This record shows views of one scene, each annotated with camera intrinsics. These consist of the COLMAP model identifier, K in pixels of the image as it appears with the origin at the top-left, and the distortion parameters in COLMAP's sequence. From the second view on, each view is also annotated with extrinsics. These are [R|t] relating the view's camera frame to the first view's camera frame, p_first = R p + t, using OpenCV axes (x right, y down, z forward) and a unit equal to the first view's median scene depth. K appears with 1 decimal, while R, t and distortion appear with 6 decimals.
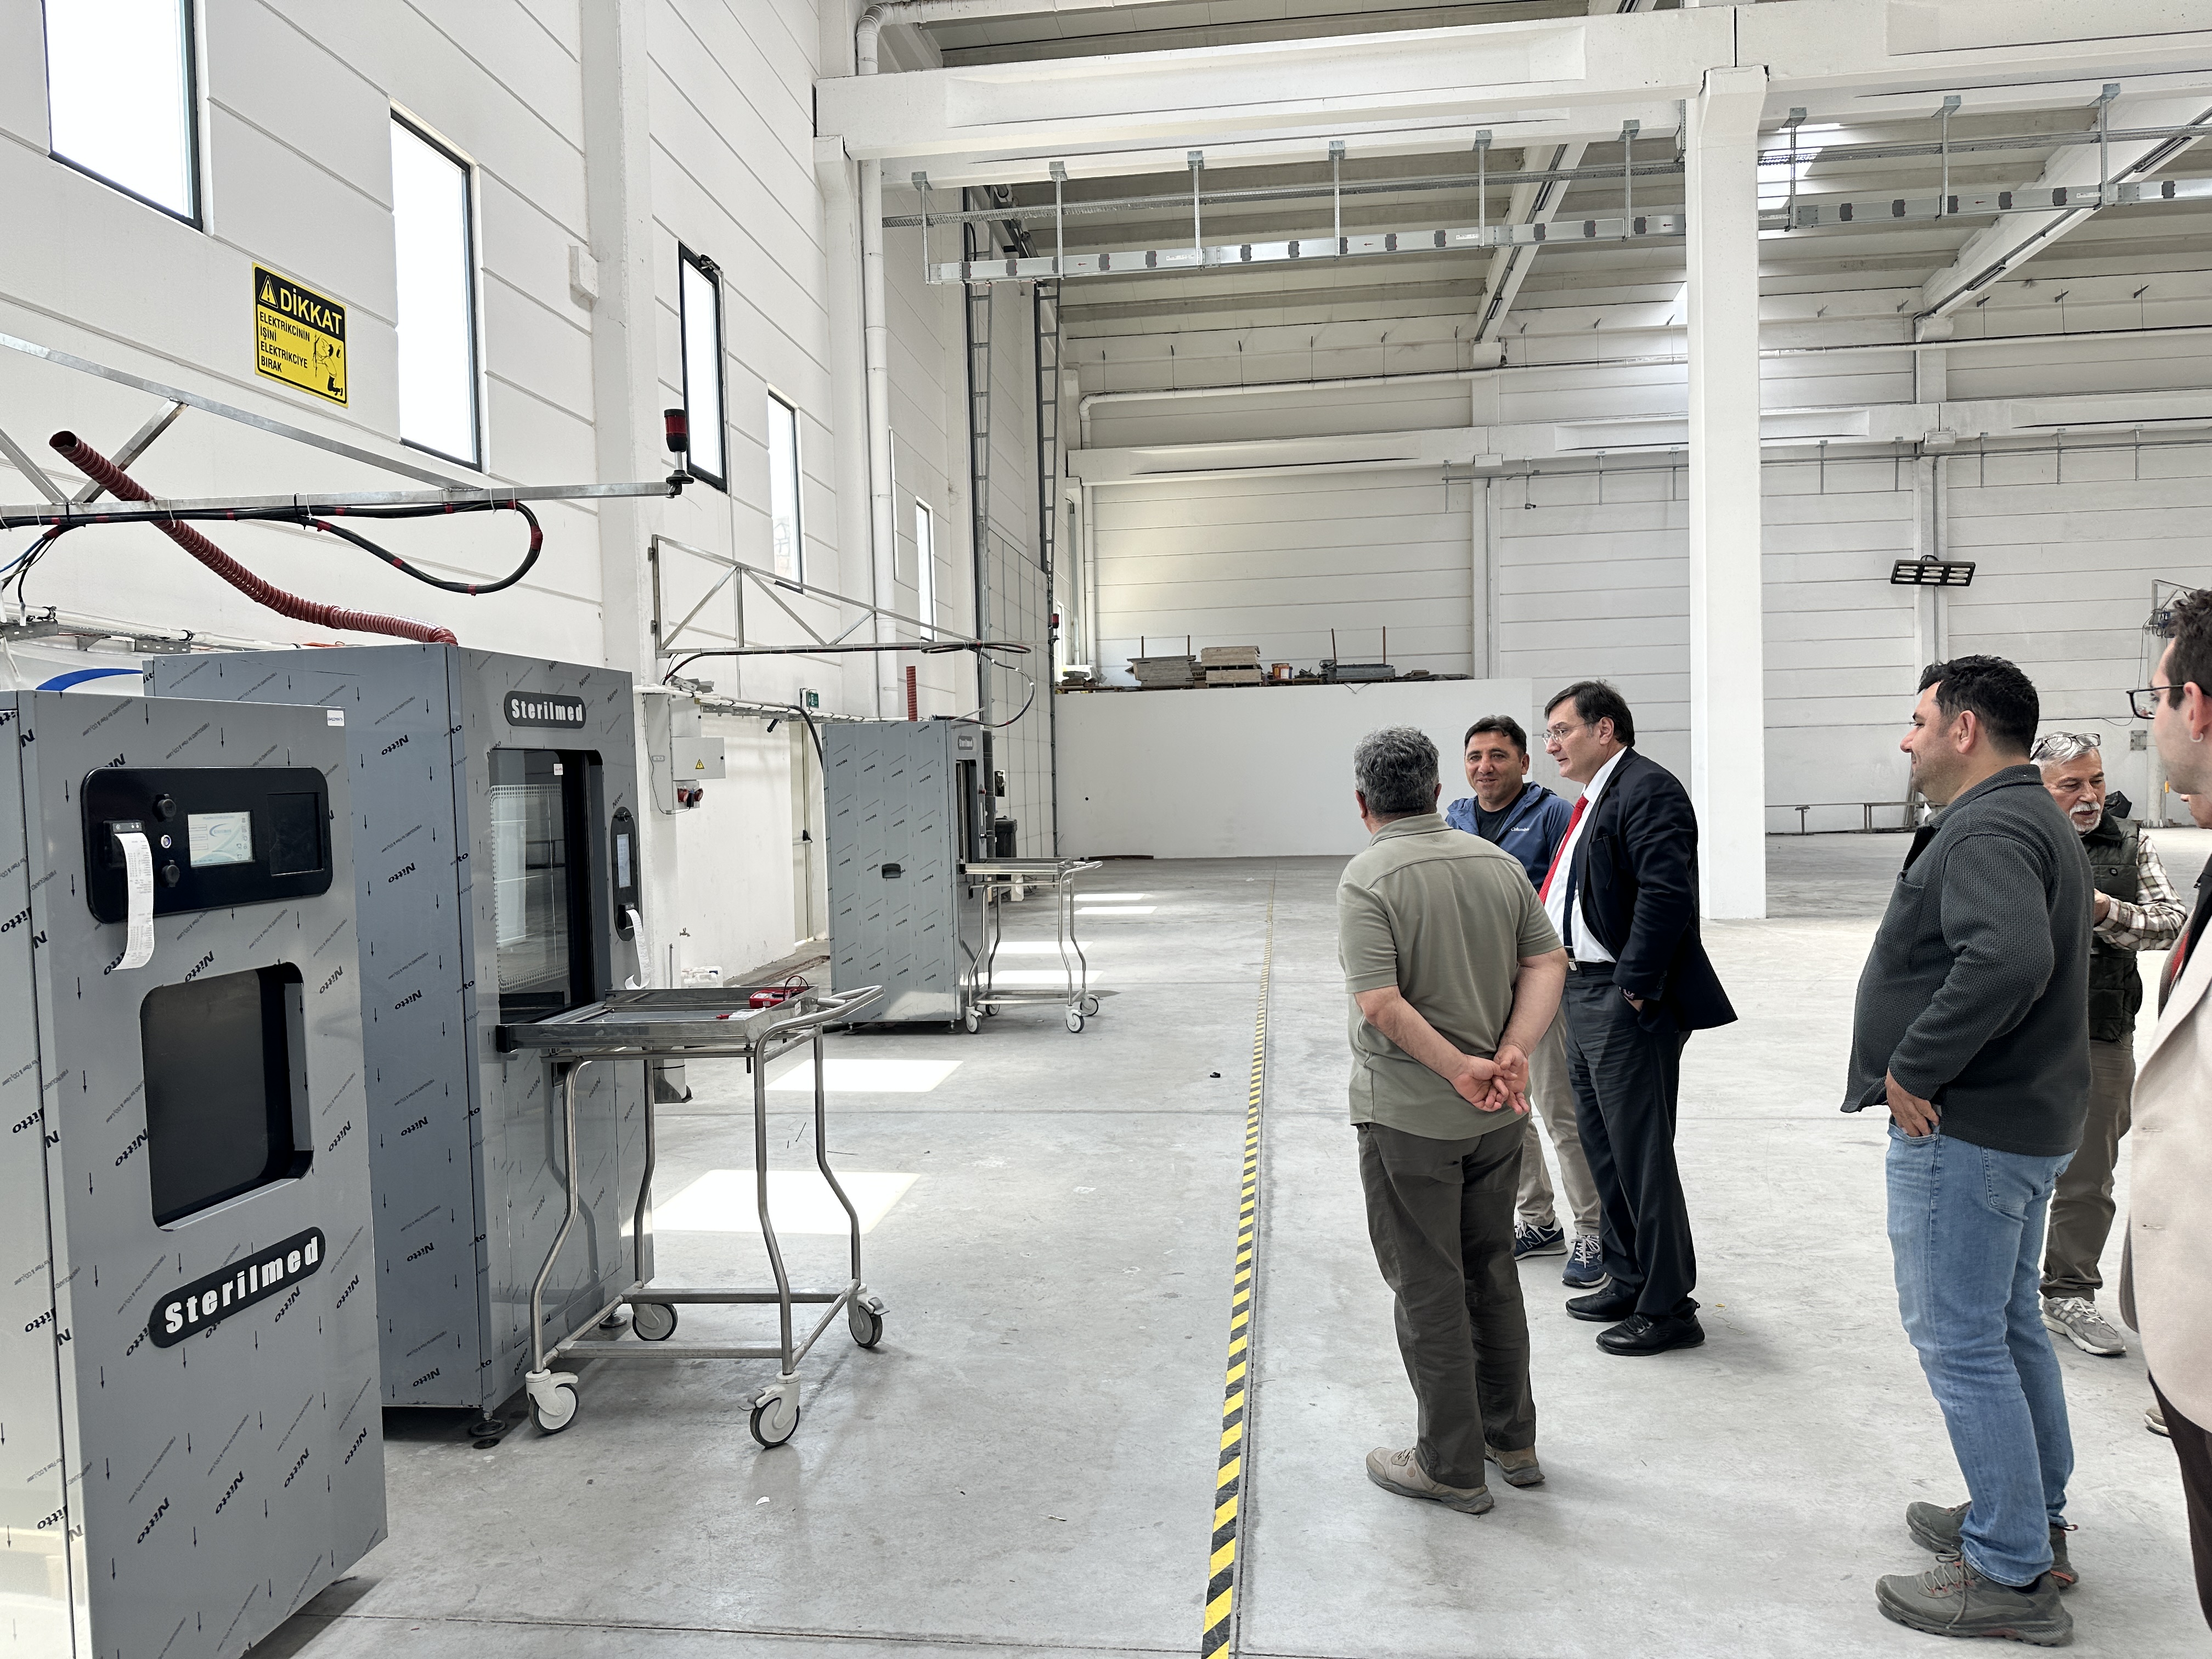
lens RADIAL K [[1546.6, 0, 1099.6], [0, 1546.6, 854.3], [0, 0, 1]] dist [0.056888, -0.076233]
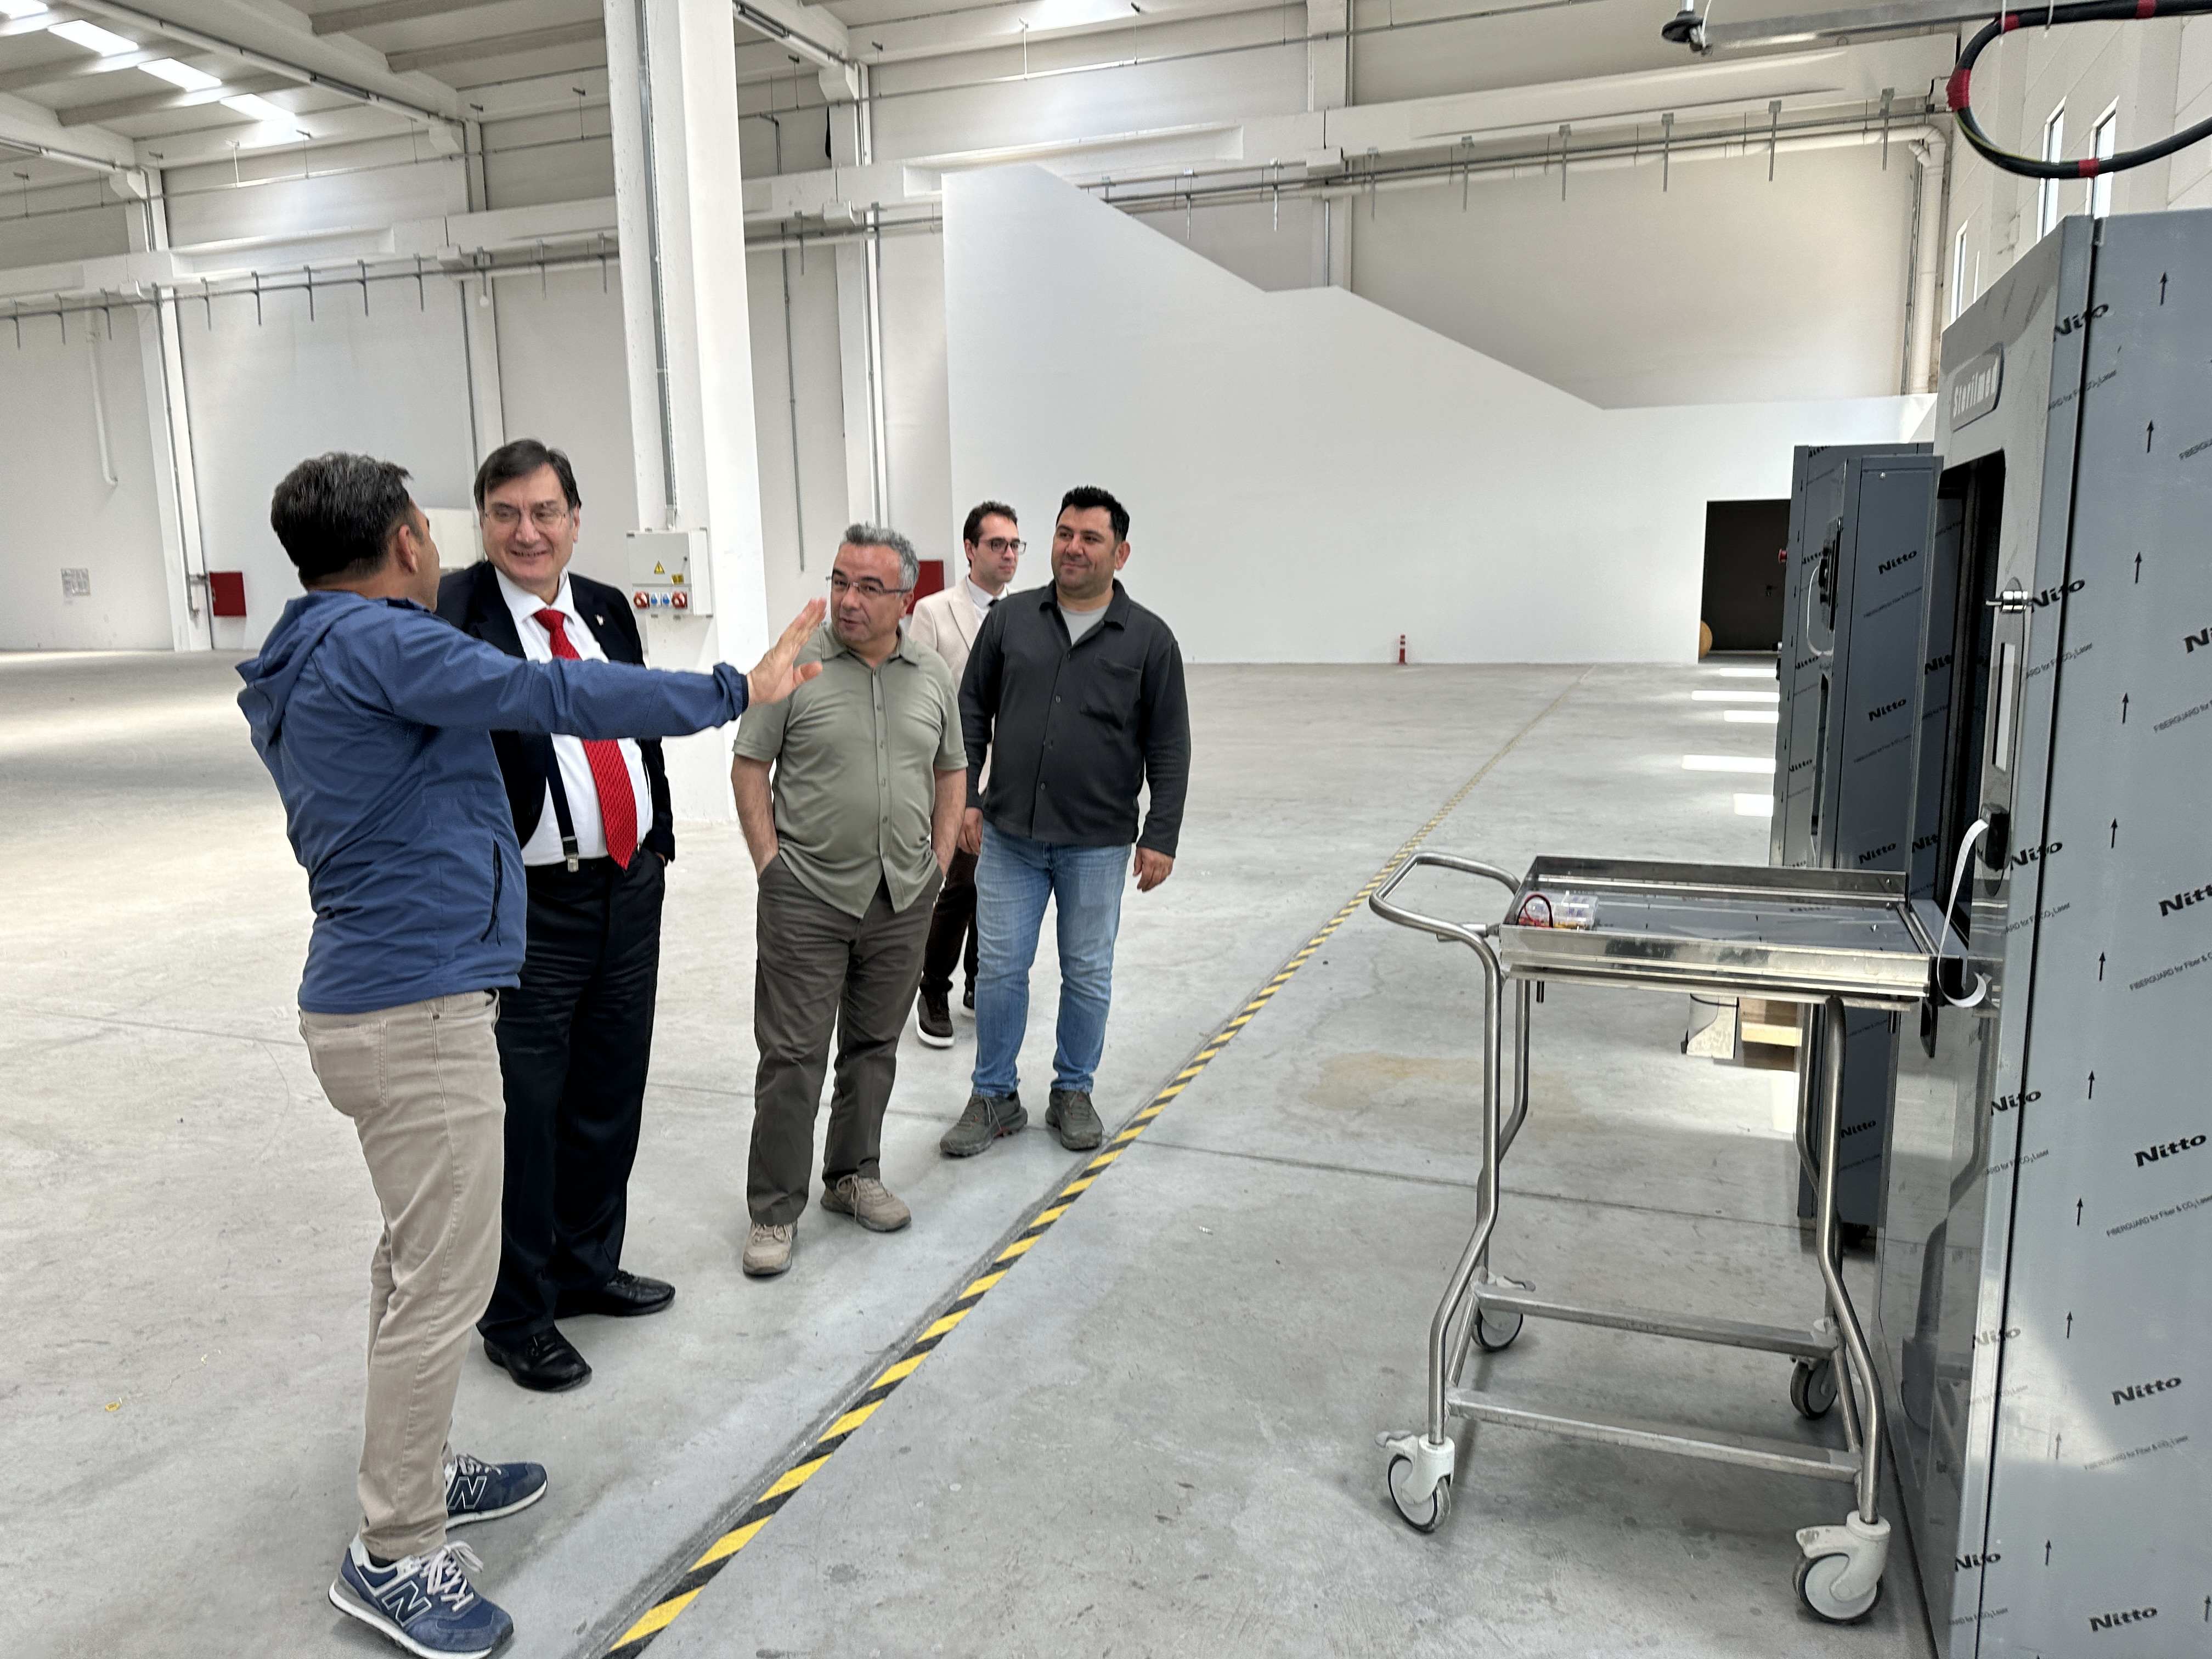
lens RADIAL K [[1573.2, 0, 1086.3], [0, 1573.2, 834.0], [0, 0, 1]] dist [0.026332, -0.046712]
pose [[-0.967652, 0.000956, 0.252285, -0.139082], [0.055500, 0.976302, 0.209173, -0.053256], [-0.246106, 0.216409, -0.944774, 1.193521]]
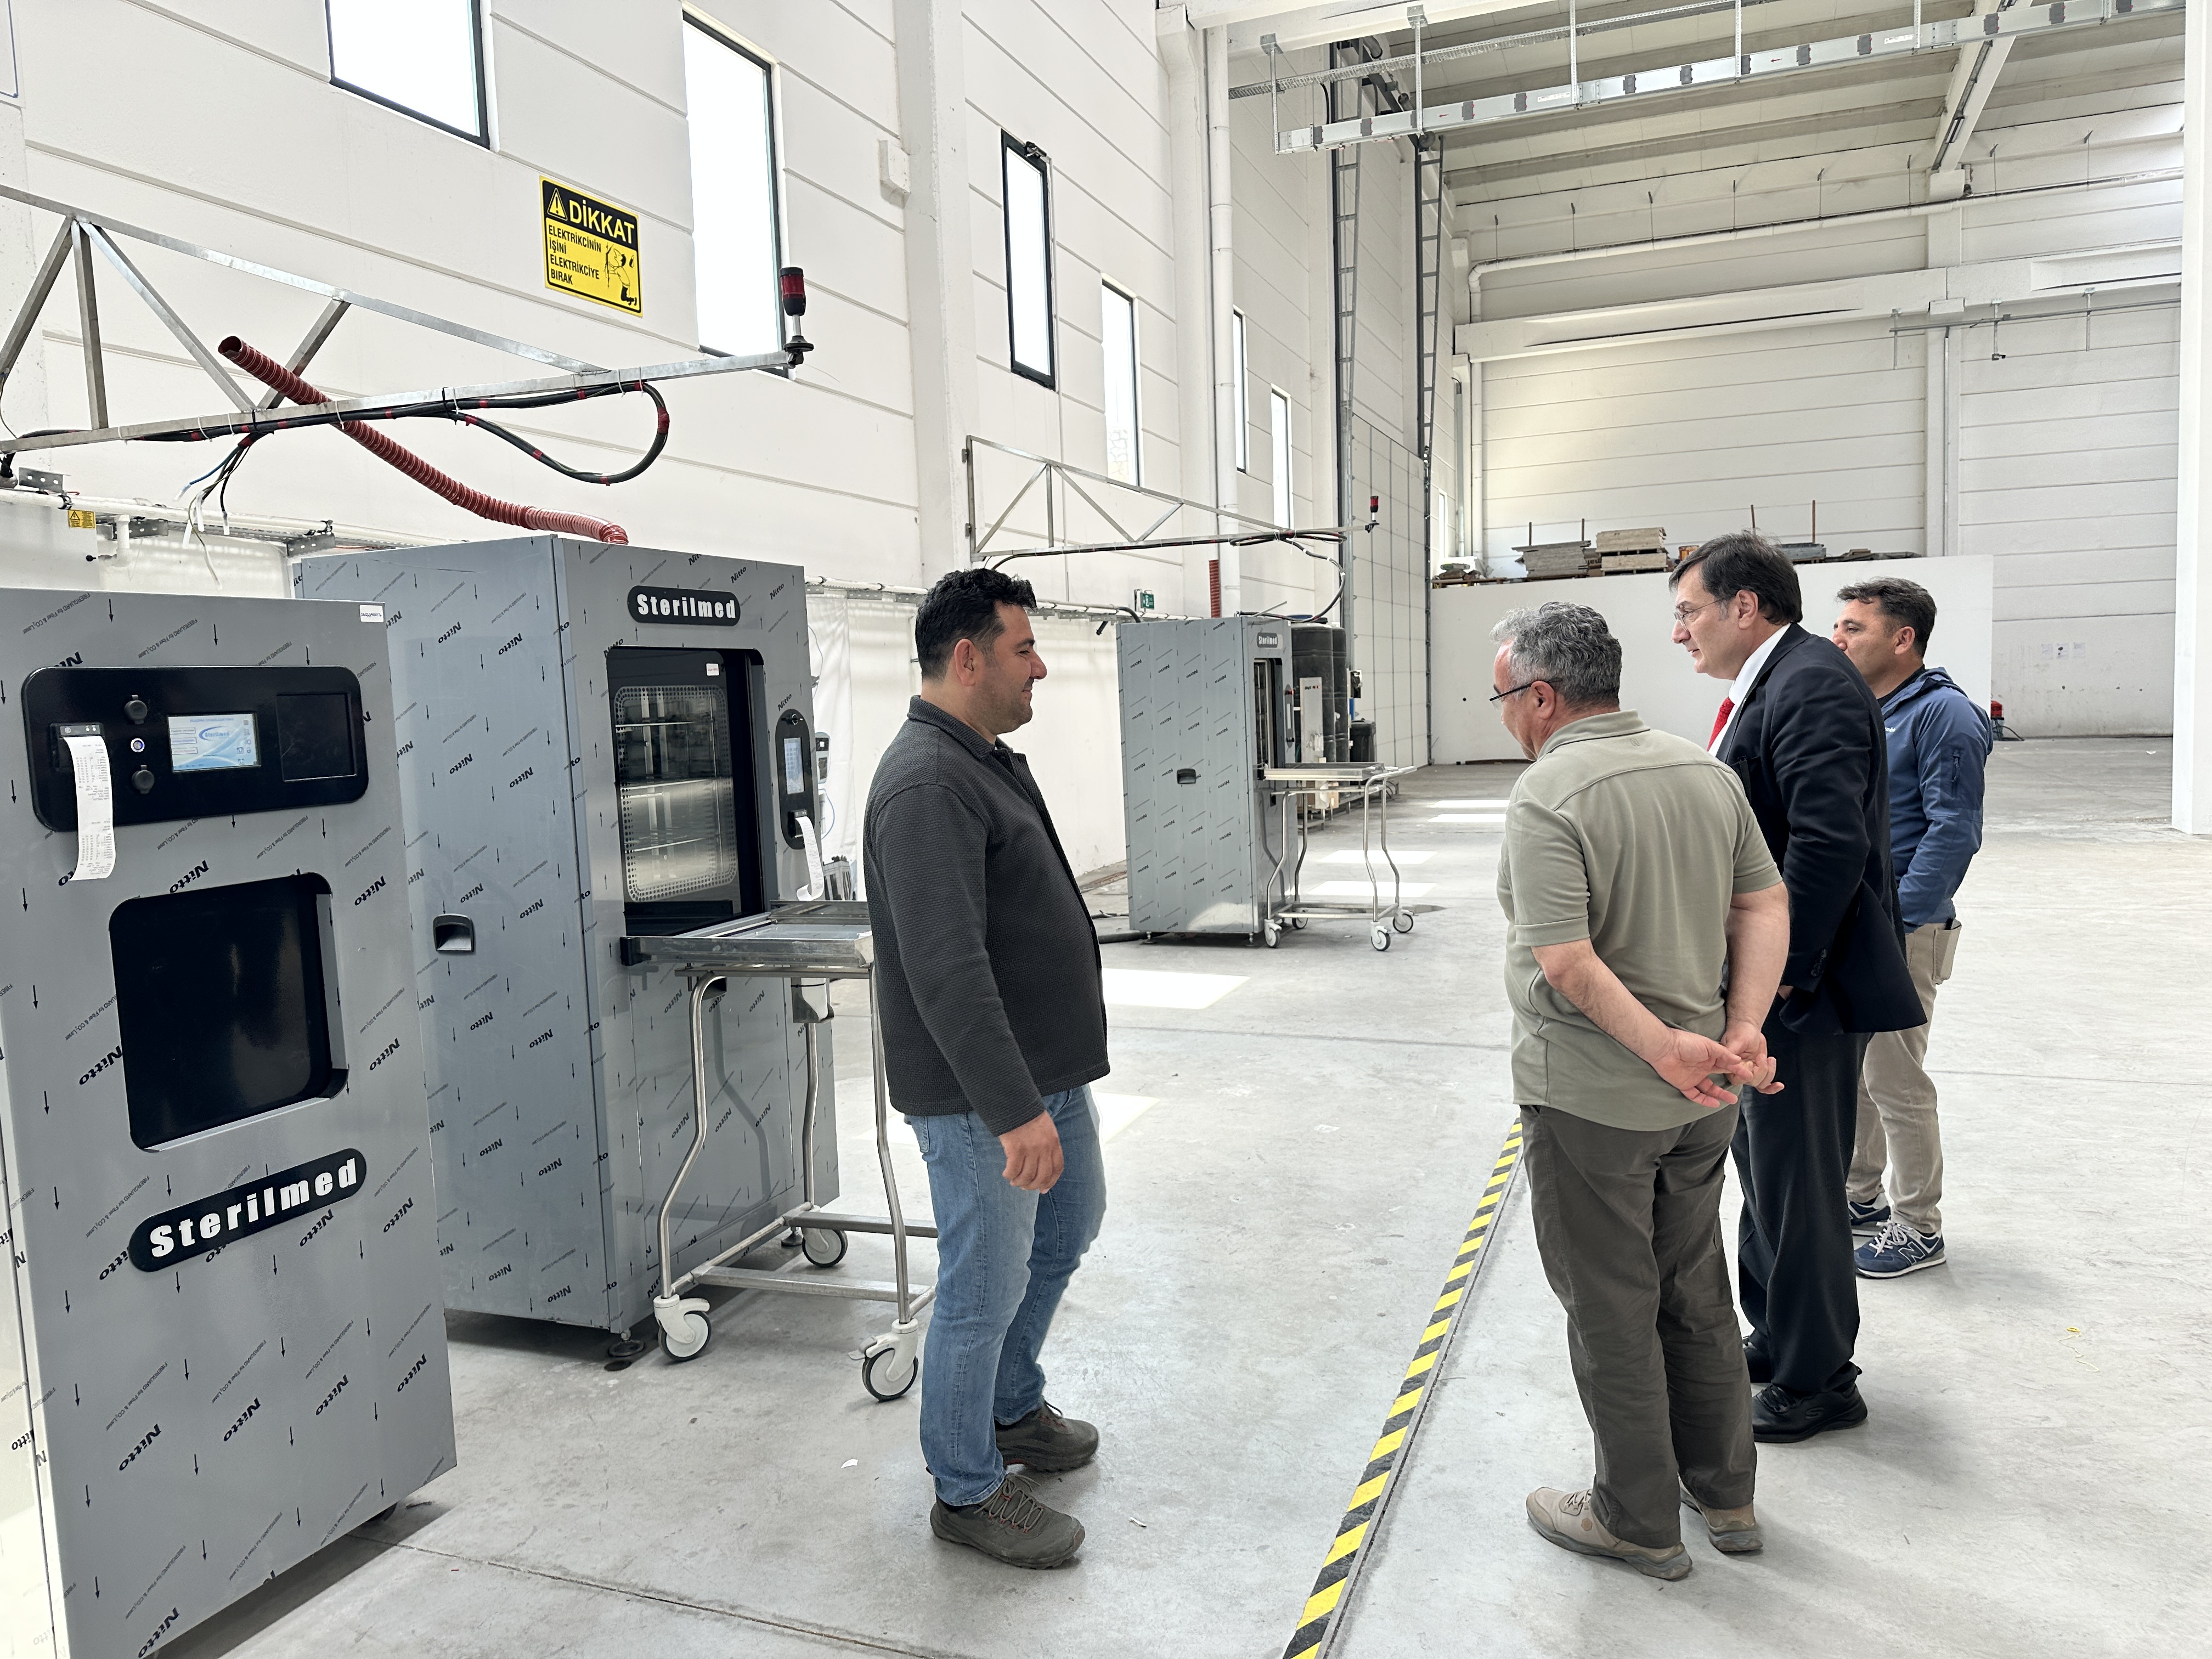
lens RADIAL K [[1555.7, 0, 1113.1], [0, 1555.7, 835.3], [0, 0, 1]] dist [0.046415, -0.063999]
pose [[0.969399, 0.012279, -0.245182, 0.095034], [0.000007, 0.998747, 0.050044, -0.000591], [0.245489, -0.048514, 0.968185, 0.100337]]
